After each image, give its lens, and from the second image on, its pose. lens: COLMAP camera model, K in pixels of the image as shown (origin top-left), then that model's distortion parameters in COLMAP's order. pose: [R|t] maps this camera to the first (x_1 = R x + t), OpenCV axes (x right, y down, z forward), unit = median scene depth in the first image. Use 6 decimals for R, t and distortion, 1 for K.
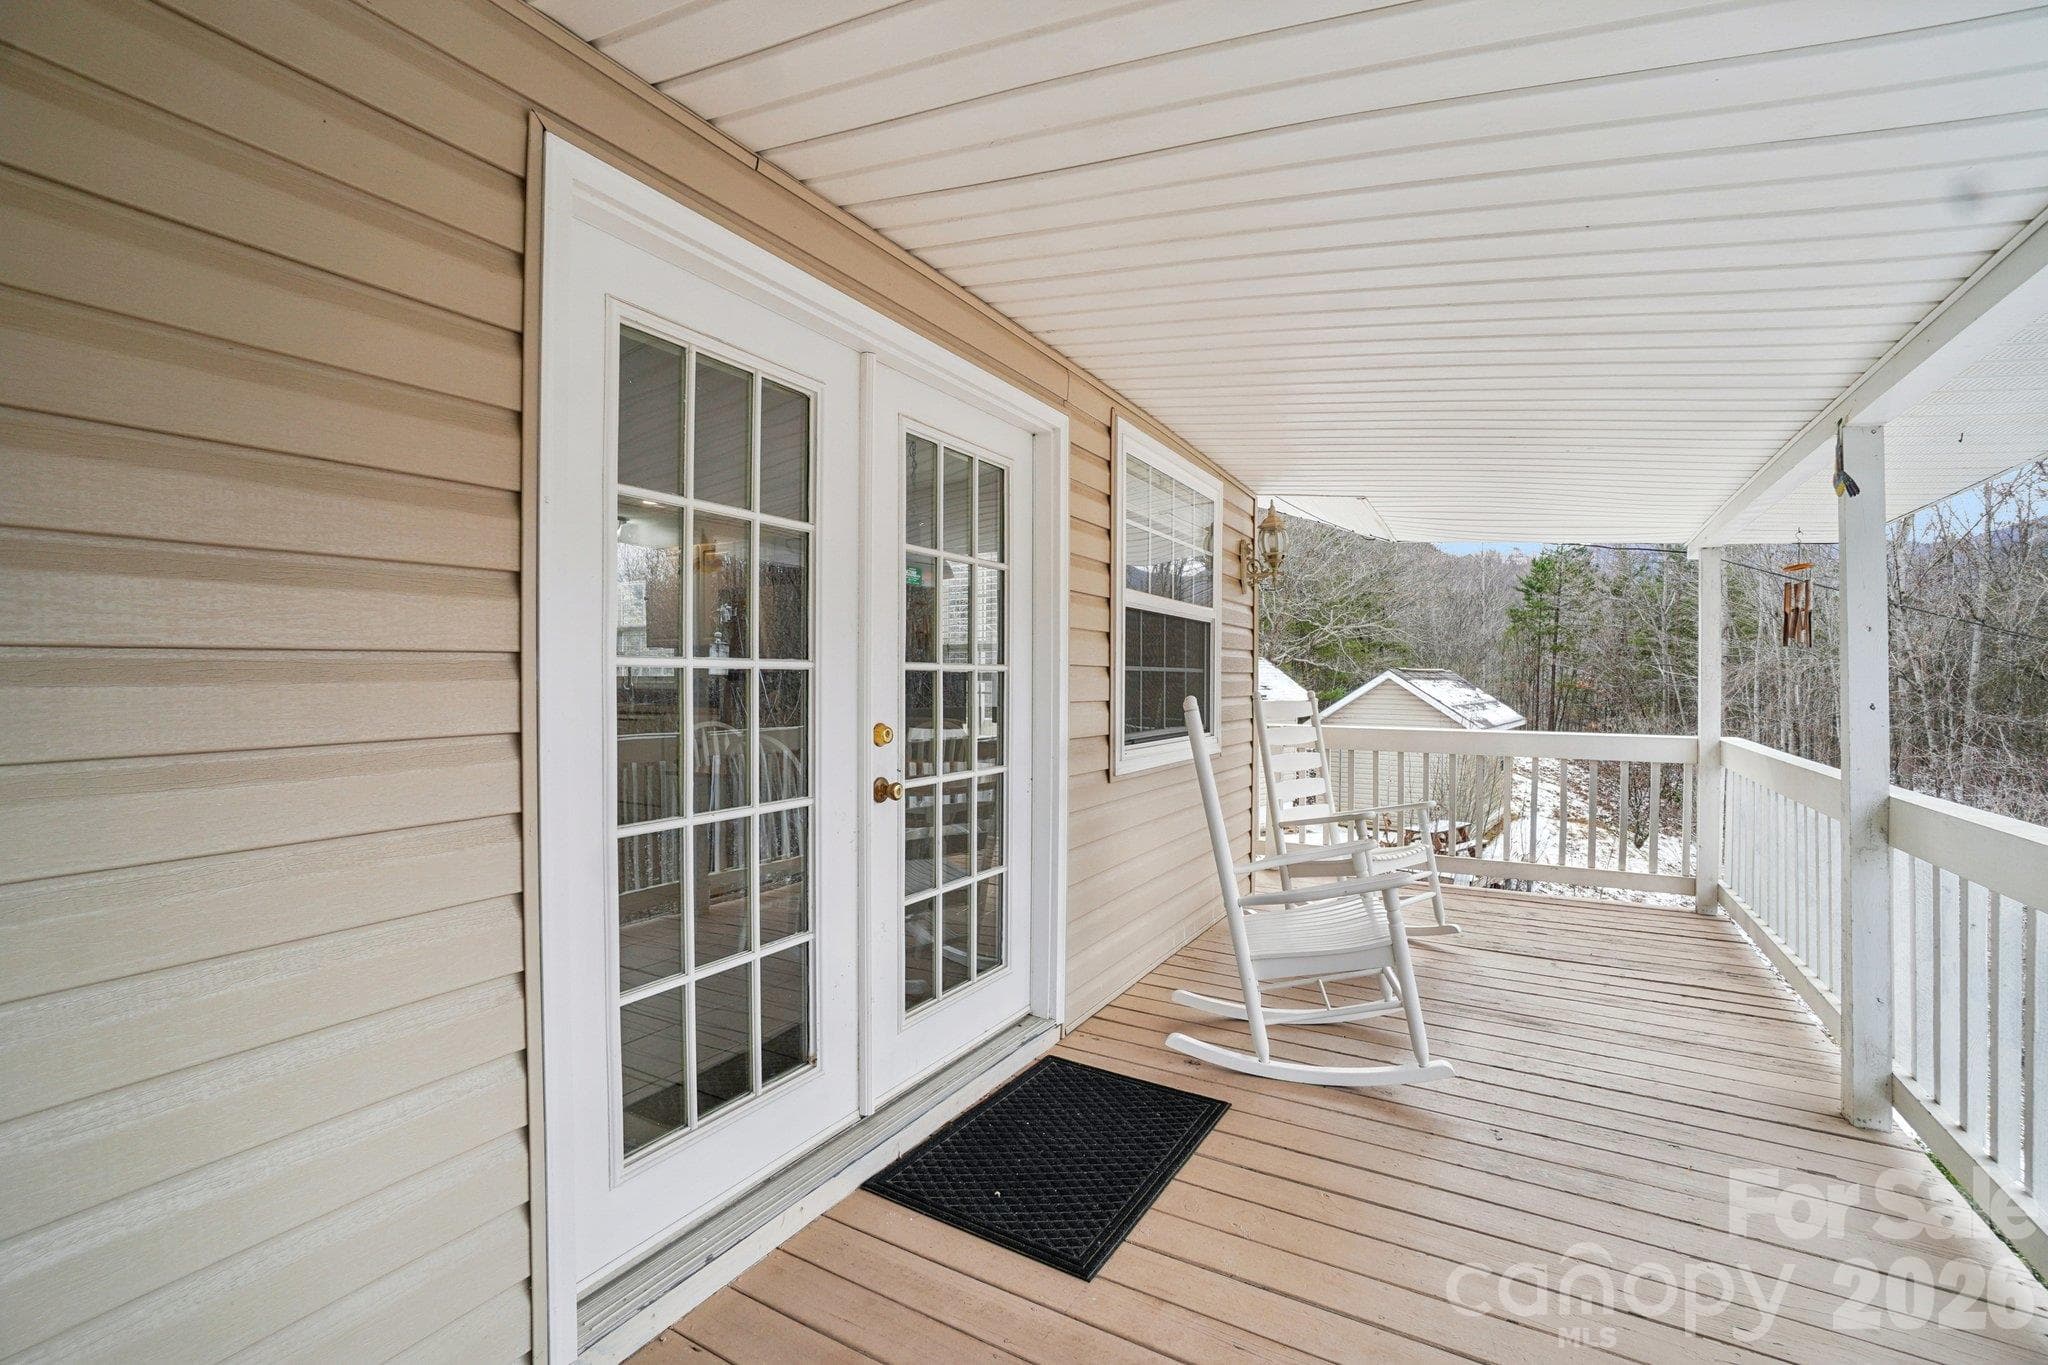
lens RADIAL K [[911.3, 0, 1017.2], [0, 911.3, 679.4], [0, 0, 1]] dist [-0.073780, 0.027014]
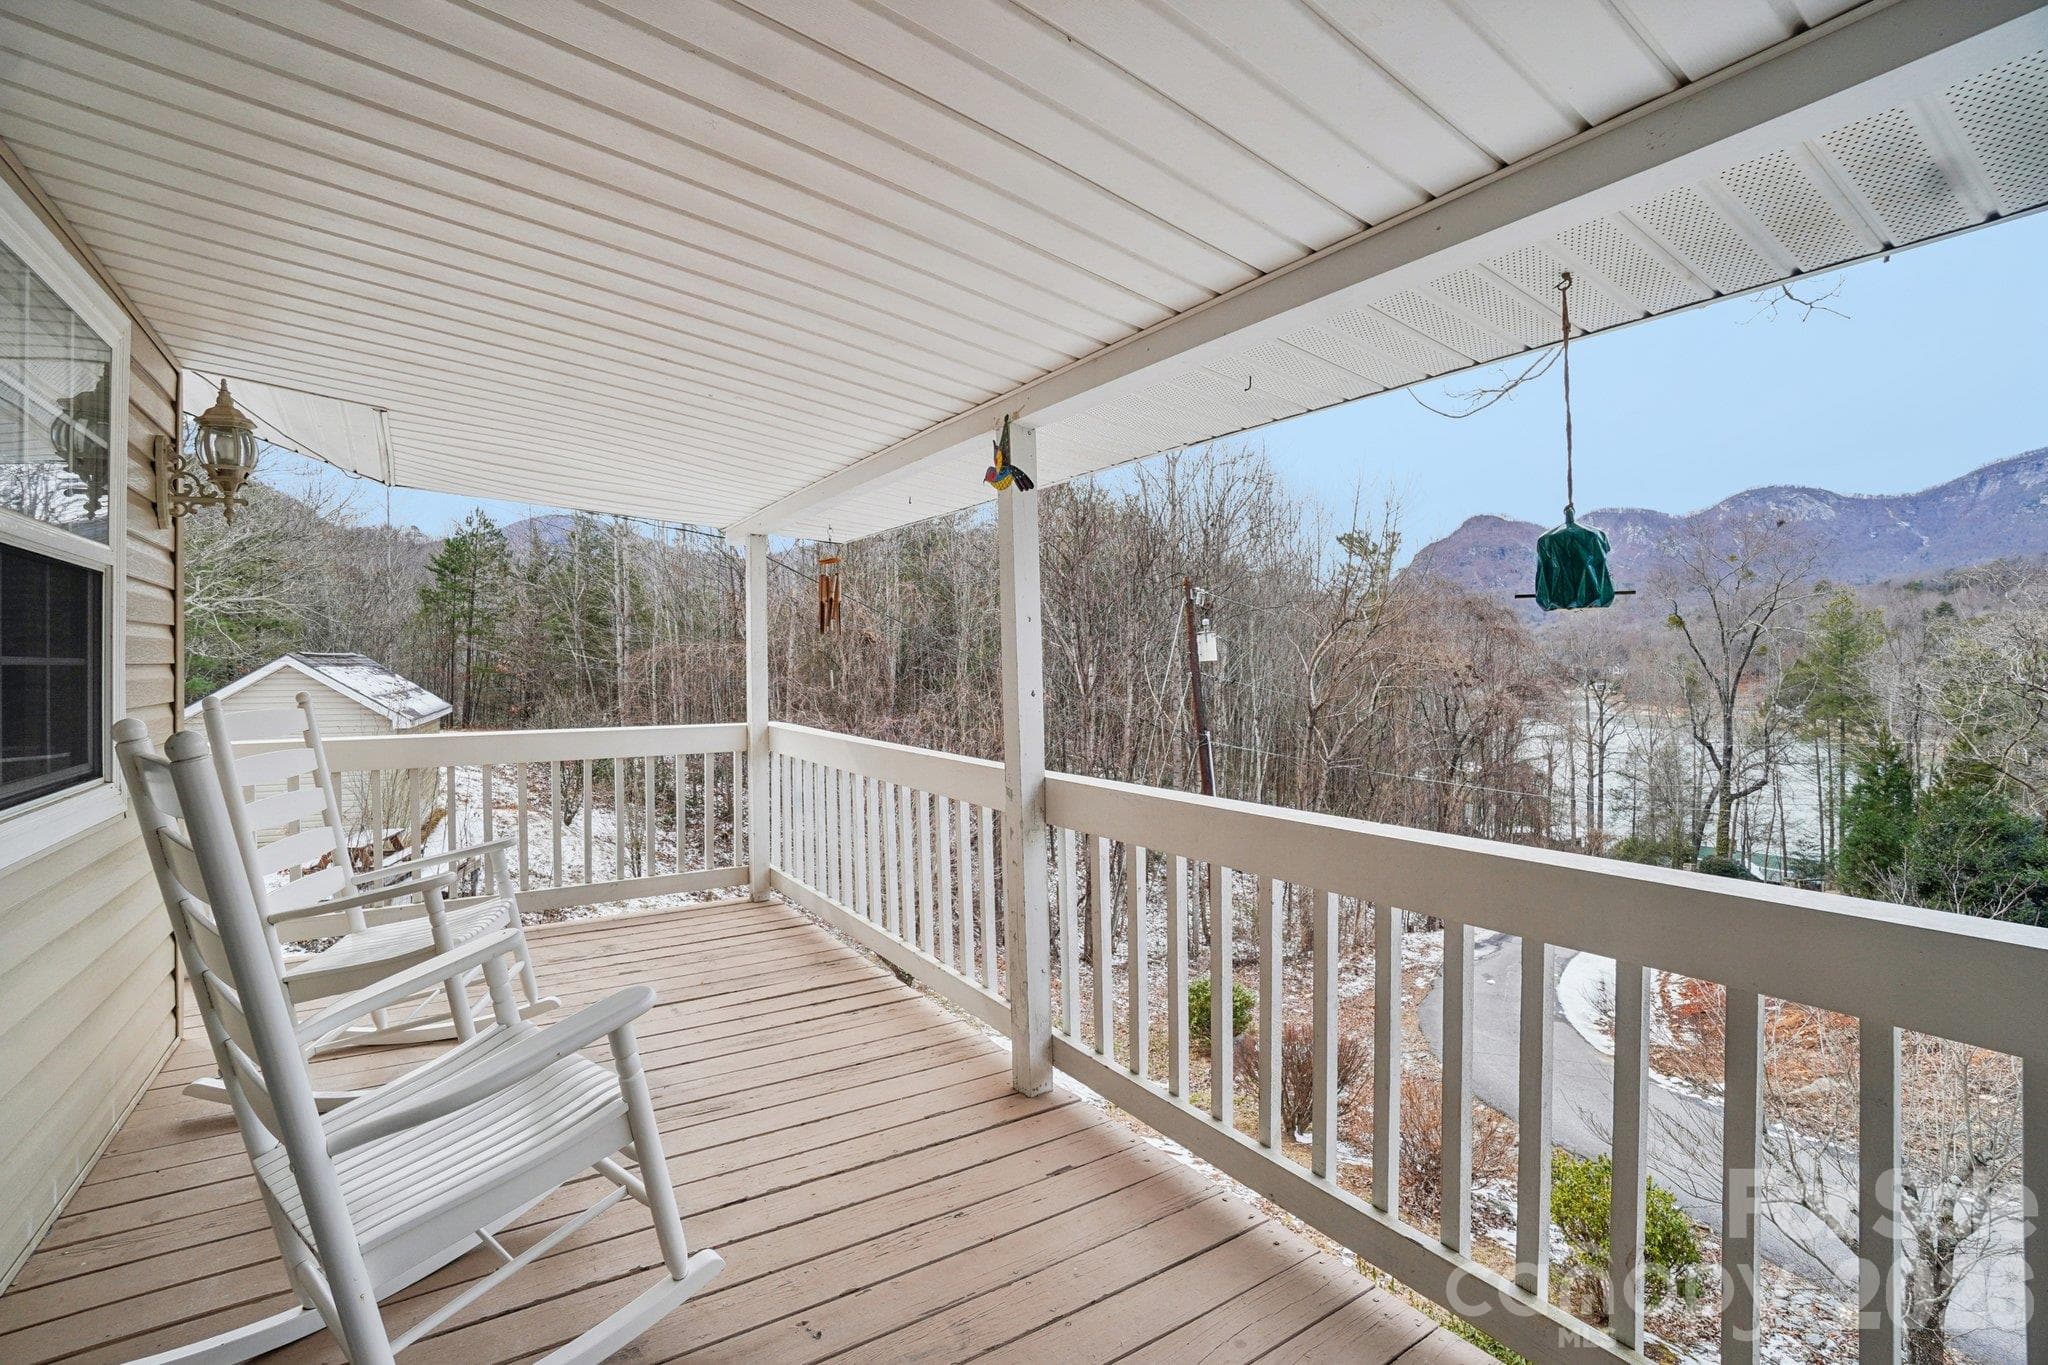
lens RADIAL K [[909.6, 0, 1026.6], [0, 909.6, 658.4], [0, 0, 1]] dist [-0.039332, -0.000042]
pose [[0.447891, -0.003284, 0.894082, -0.002164], [0.008278, 0.999966, -0.000474, -0.005811], [-0.894050, 0.007613, 0.447903, 0.242468]]
